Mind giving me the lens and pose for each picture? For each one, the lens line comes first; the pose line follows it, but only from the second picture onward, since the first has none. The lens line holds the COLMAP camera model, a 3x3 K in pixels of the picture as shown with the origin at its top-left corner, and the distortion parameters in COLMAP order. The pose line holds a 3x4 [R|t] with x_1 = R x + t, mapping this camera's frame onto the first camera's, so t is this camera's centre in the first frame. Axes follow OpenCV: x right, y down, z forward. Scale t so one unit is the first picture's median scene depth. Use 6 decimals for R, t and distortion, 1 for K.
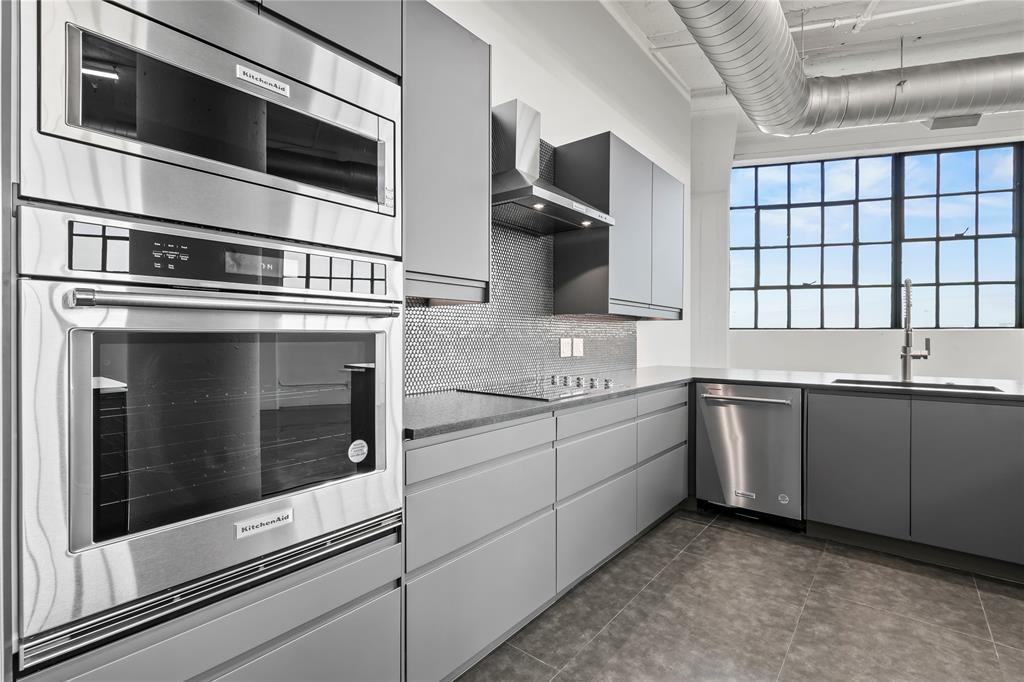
lens RADIAL K [[469.7, 0, 515.2], [0, 469.7, 342.9], [0, 0, 1]] dist [-0.002376, 0.001819]
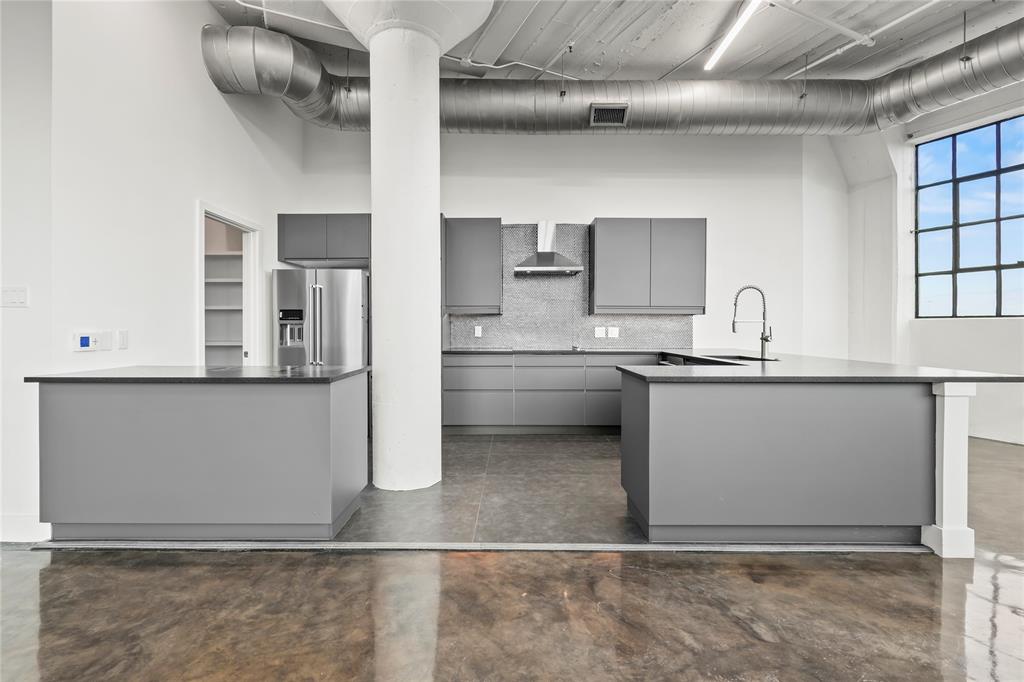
lens RADIAL K [[469.7, 0, 515.1], [0, 469.7, 330.5], [0, 0, 1]] dist [-0.002376, 0.001819]
pose [[0.634807, 0.005249, -0.772653, 0.726398], [-0.009368, 0.999956, -0.000903, 0.004129], [0.772614, 0.007811, 0.634828, -0.222397]]
